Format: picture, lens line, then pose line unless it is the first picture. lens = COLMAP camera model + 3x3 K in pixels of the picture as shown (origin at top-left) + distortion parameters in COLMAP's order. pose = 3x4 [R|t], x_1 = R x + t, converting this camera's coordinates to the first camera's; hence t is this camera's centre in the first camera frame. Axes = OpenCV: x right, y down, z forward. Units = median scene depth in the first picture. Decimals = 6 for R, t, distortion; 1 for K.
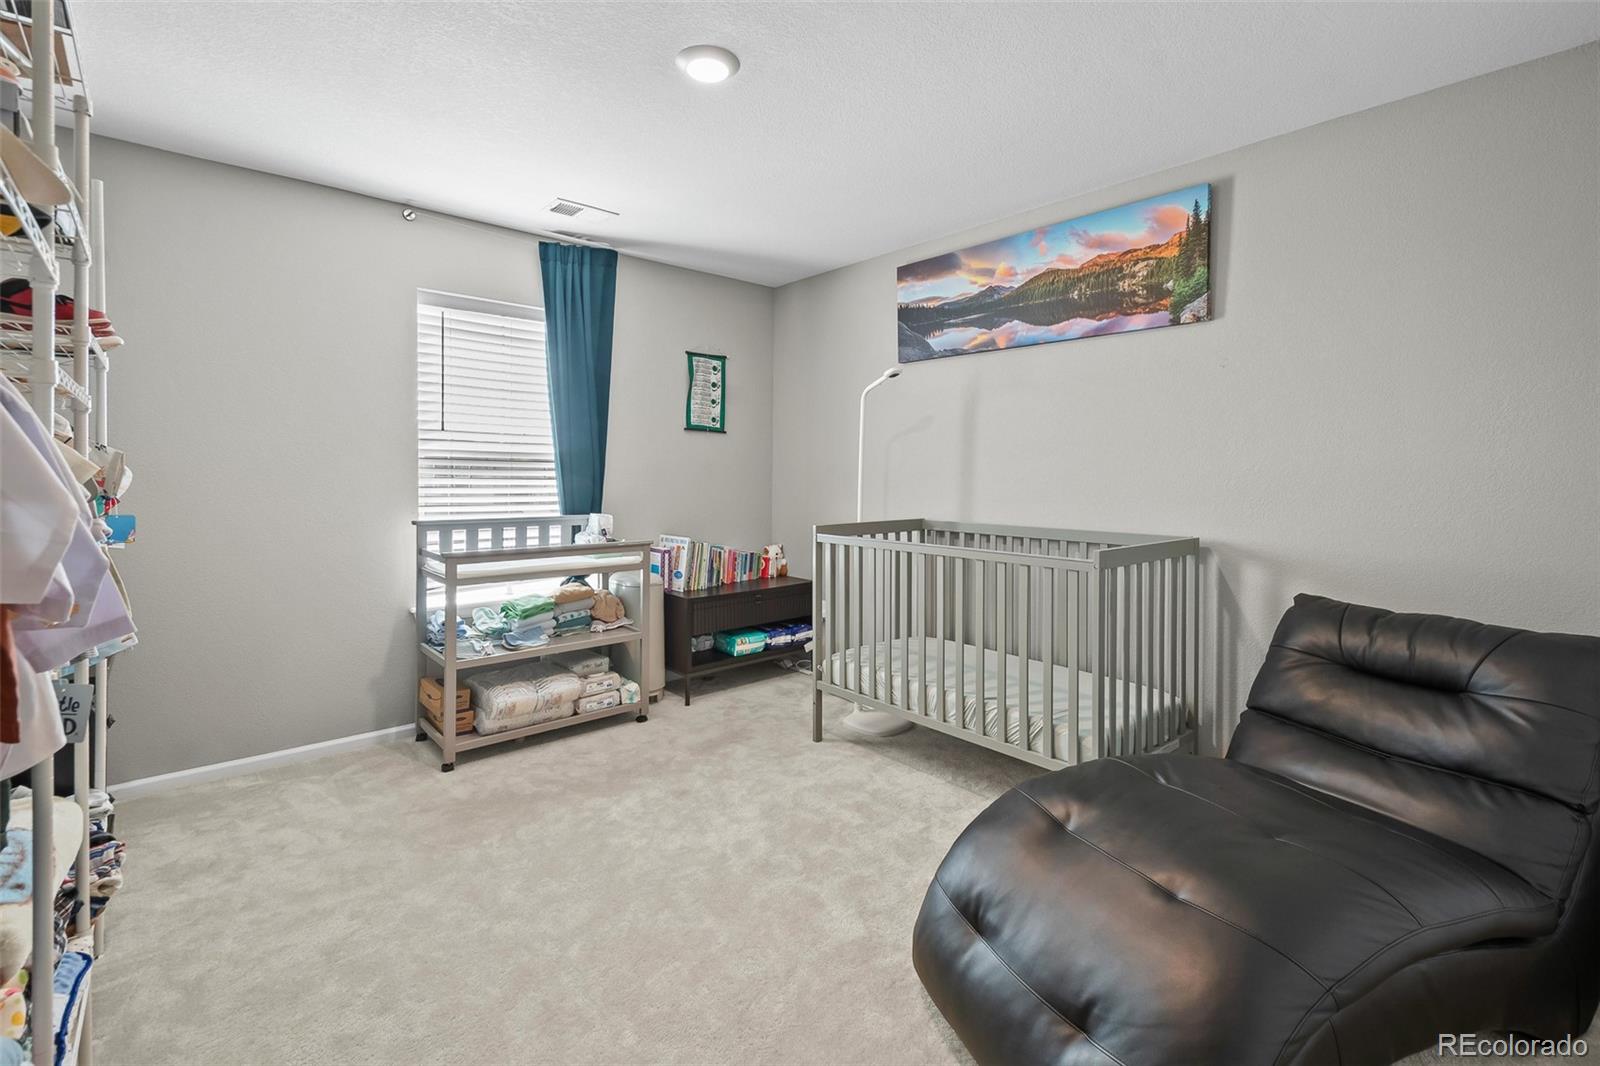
lens RADIAL K [[708.4, 0, 799.3], [0, 708.4, 475.4], [0, 0, 1]] dist [0.013409, -0.000370]
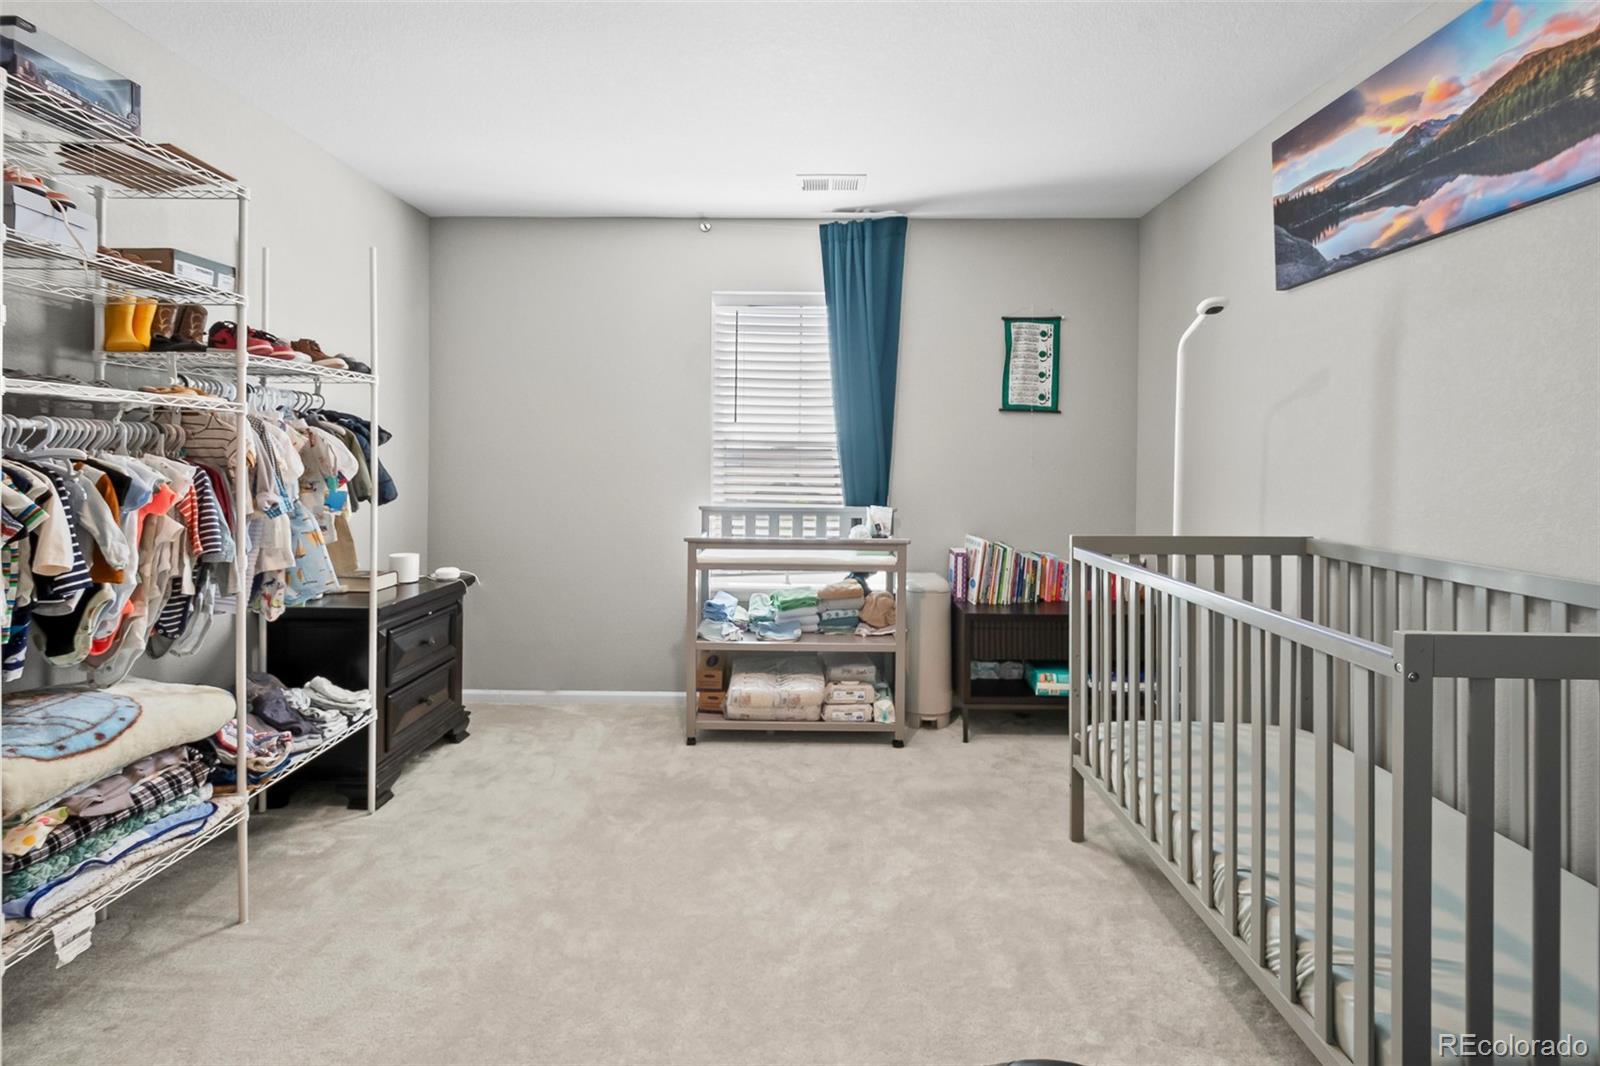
lens RADIAL K [[716.2, 0, 803.6], [0, 716.2, 458.3], [0, 0, 1]] dist [-0.000476, -0.000820]
pose [[0.746712, -0.003548, -0.665139, 0.279597], [-0.003526, 0.999951, -0.009292, 0.000268], [0.665139, 0.009284, 0.746662, 0.261856]]
